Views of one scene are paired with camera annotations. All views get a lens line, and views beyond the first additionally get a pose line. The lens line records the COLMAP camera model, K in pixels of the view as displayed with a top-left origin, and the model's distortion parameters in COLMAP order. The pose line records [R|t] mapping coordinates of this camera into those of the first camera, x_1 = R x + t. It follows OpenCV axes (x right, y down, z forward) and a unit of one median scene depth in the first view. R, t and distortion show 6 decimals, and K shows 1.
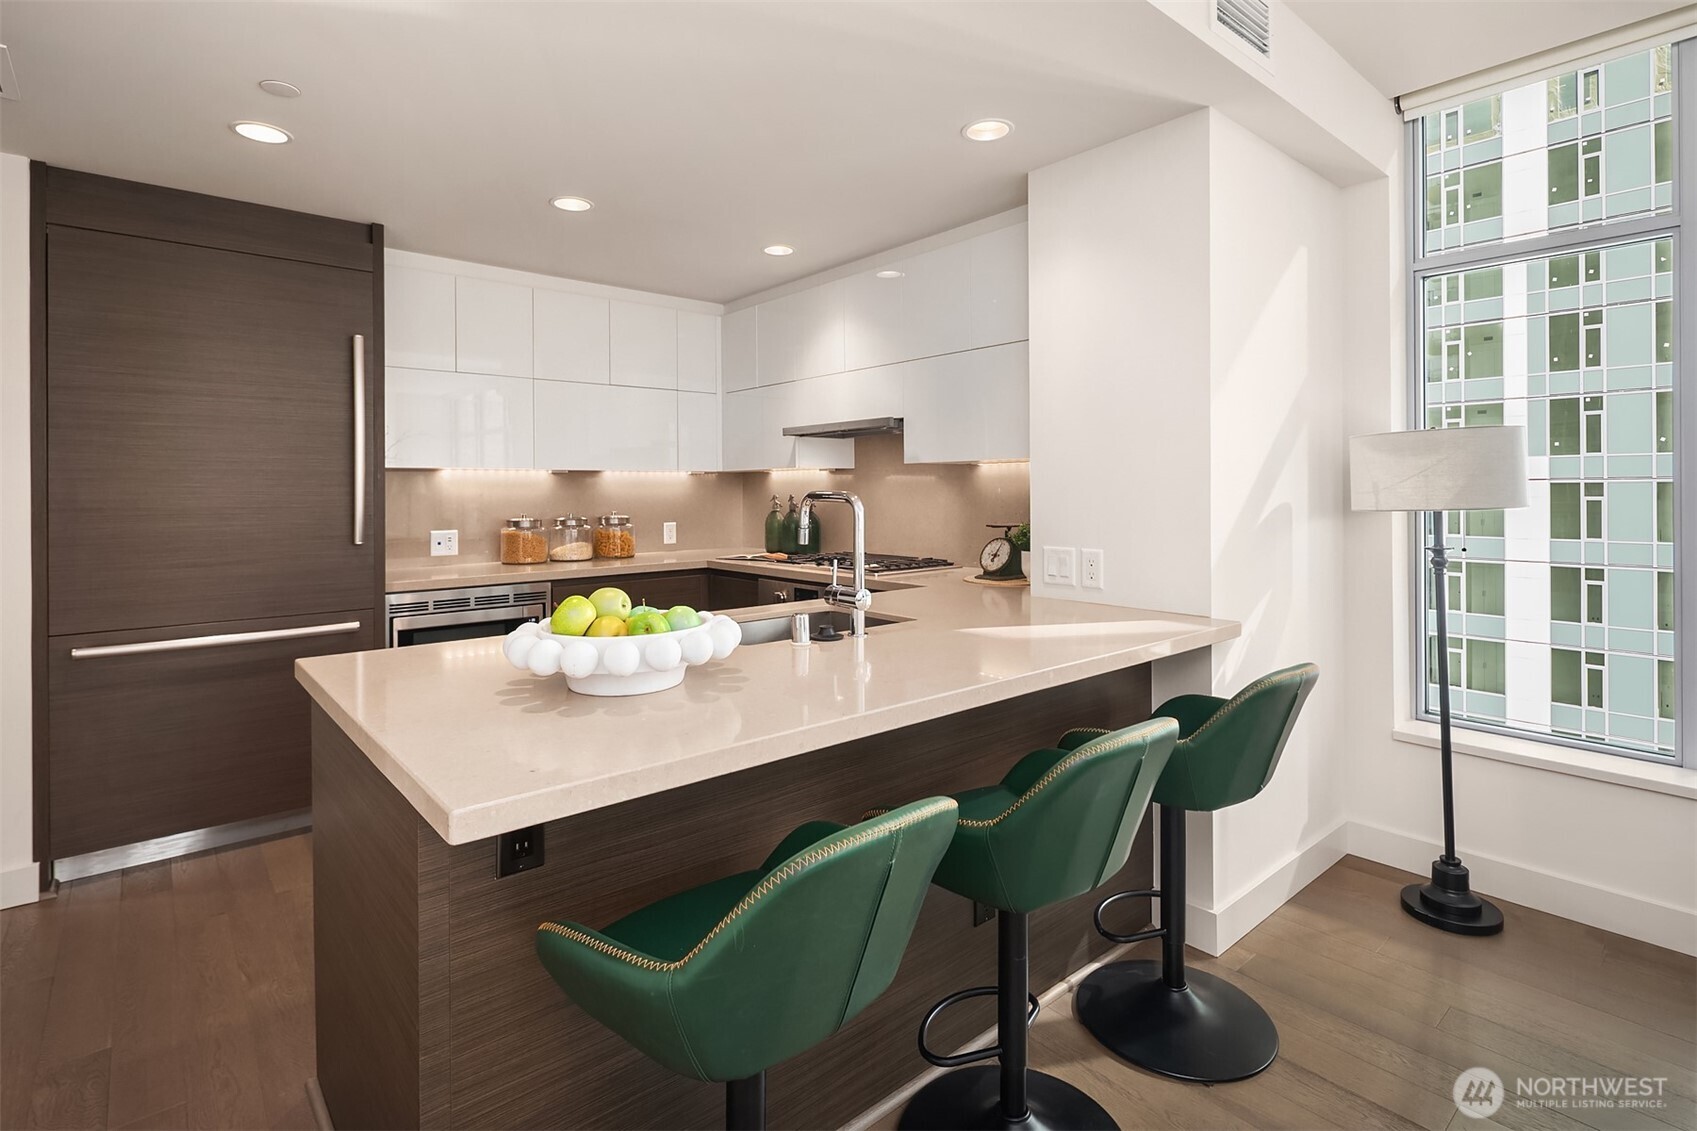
lens RADIAL K [[831.4, 0, 834.2], [0, 831.4, 493.2], [0, 0, 1]] dist [0.005704, -0.001418]
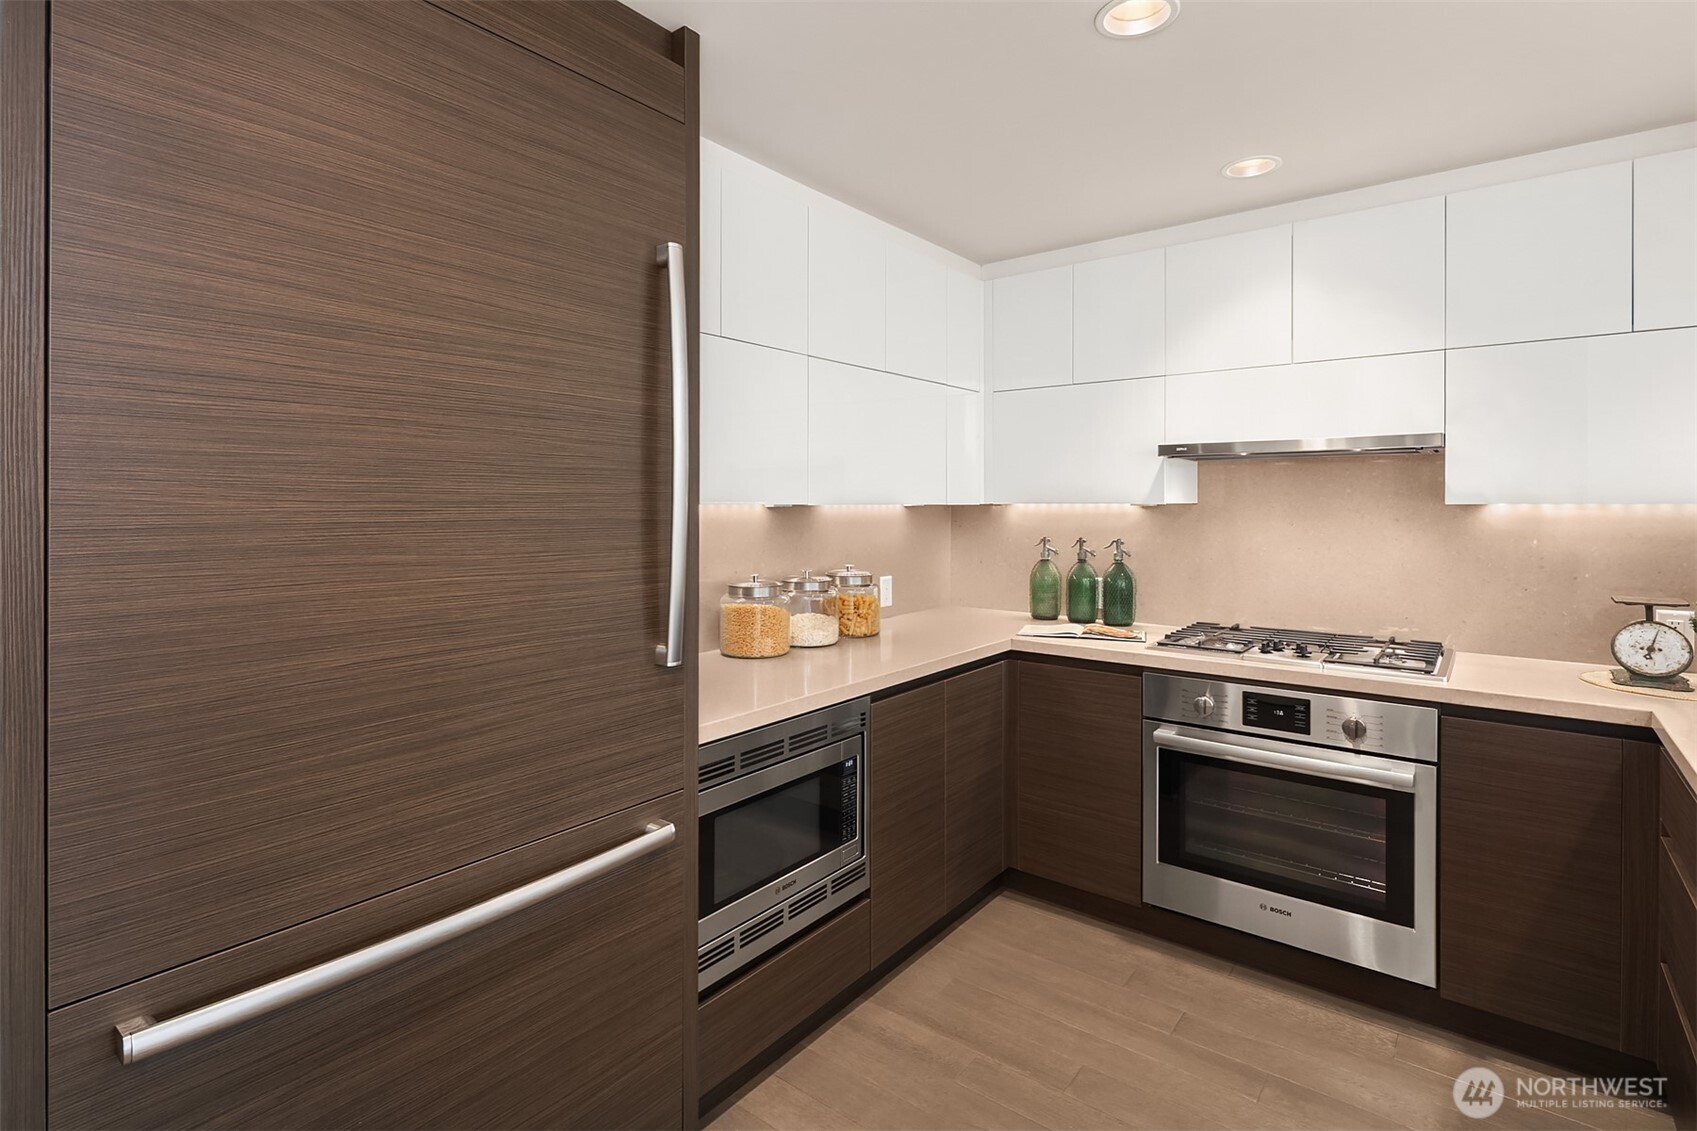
lens RADIAL K [[831.4, 0, 840.2], [0, 831.4, 499.2], [0, 0, 1]] dist [0.005704, -0.001418]
pose [[0.978460, 0.005945, 0.206352, -0.441280], [-0.004137, 0.999949, -0.009192, -0.026138], [-0.206396, 0.008140, 0.978435, 0.382144]]
